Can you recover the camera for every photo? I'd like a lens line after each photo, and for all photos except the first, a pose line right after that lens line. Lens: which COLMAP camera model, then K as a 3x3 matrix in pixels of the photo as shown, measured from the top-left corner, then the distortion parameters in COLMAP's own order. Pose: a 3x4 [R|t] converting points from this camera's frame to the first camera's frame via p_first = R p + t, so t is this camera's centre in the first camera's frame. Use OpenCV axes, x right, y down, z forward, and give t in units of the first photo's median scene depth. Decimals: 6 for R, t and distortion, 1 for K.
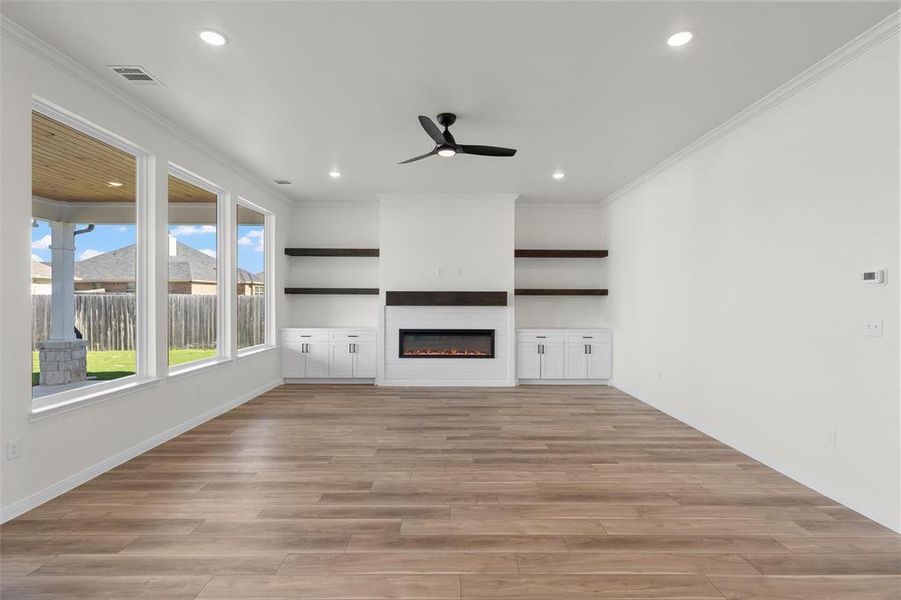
lens RADIAL K [[428.3, 0, 450.5], [0, 428.3, 300.0], [0, 0, 1]] dist [0.001817, 0.000221]
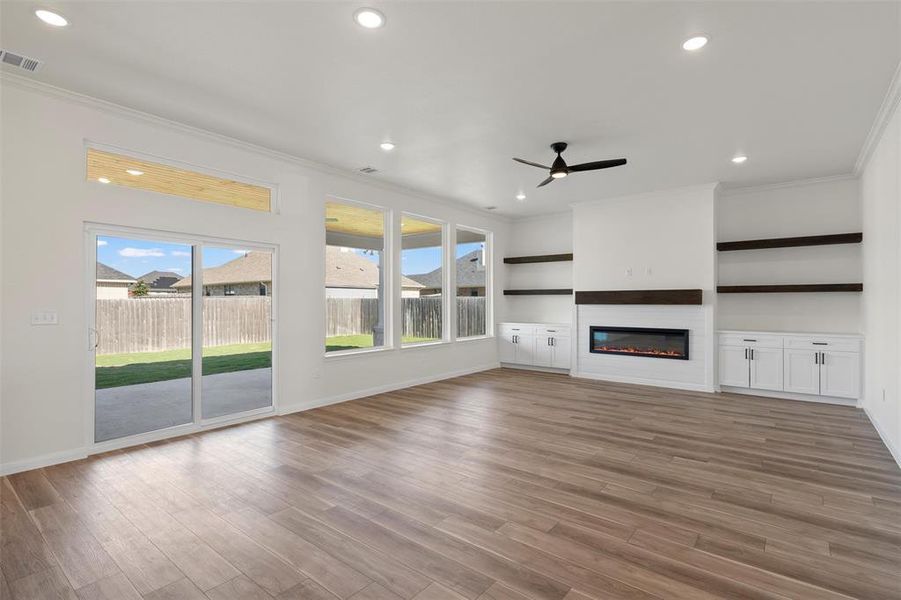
lens RADIAL K [[430.4, 0, 450.5], [0, 430.4, 300.0], [0, 0, 1]] dist [0.003850, -0.000048]
pose [[0.779181, -0.006015, -0.626770, 0.288130], [0.003943, 0.999981, -0.004694, 0.005473], [0.626787, 0.001186, 0.779190, -0.072543]]
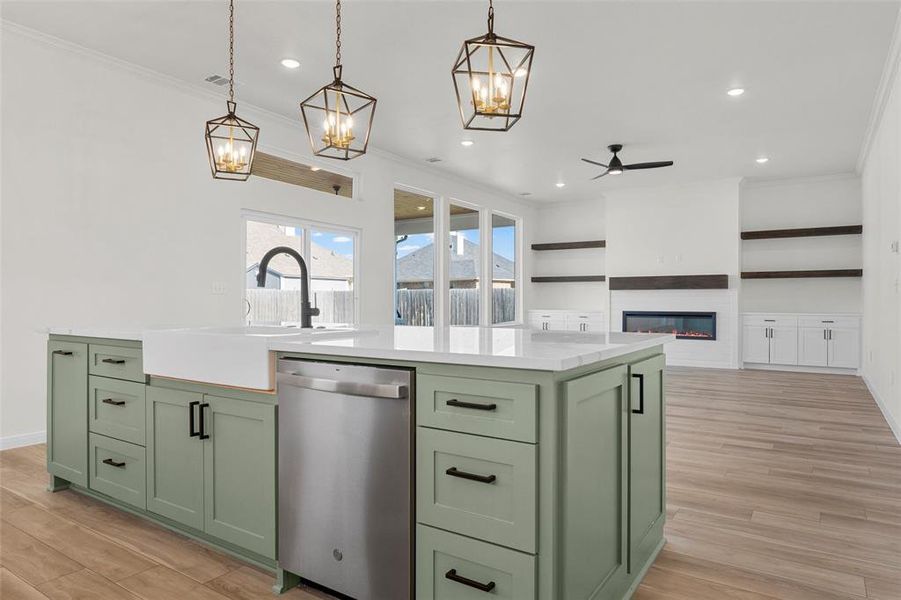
lens RADIAL K [[547.3, 0, 450.5], [0, 547.3, 300.0], [0, 0, 1]] dist [-0.001373, 0.001402]
pose [[0.828286, -0.002550, -0.560300, 0.307579], [0.001372, 0.999996, -0.002523, 0.041882], [0.560304, 0.001321, 0.828286, -0.435651]]
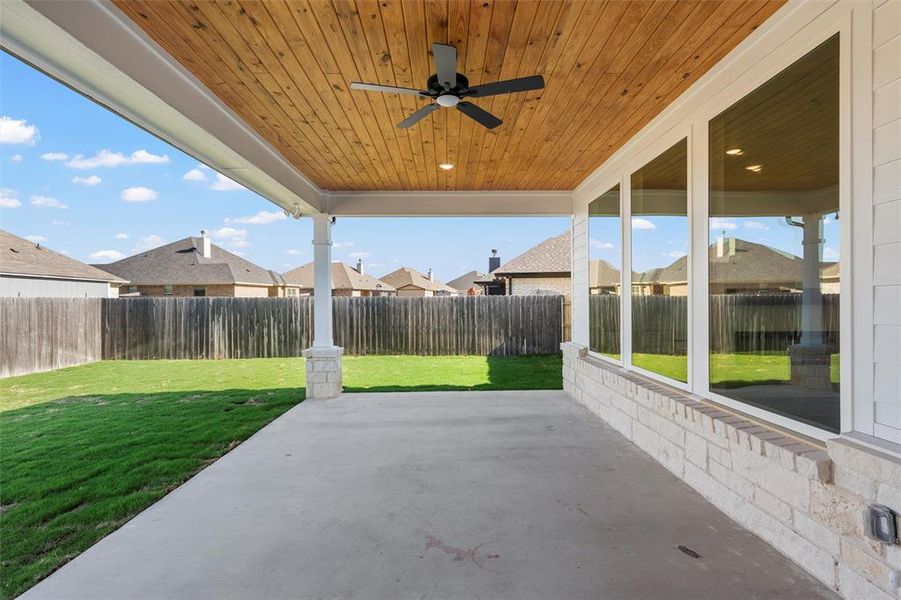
lens RADIAL K [[449.8, 0, 450.5], [0, 449.8, 300.0], [0, 0, 1]] dist [0.000714, -0.000046]
pose [[0.999886, -0.007573, -0.013031, -0.697517], [0.007514, 0.999961, -0.004554, 0.002396], [0.013065, 0.004455, 0.999905, 0.088029]]
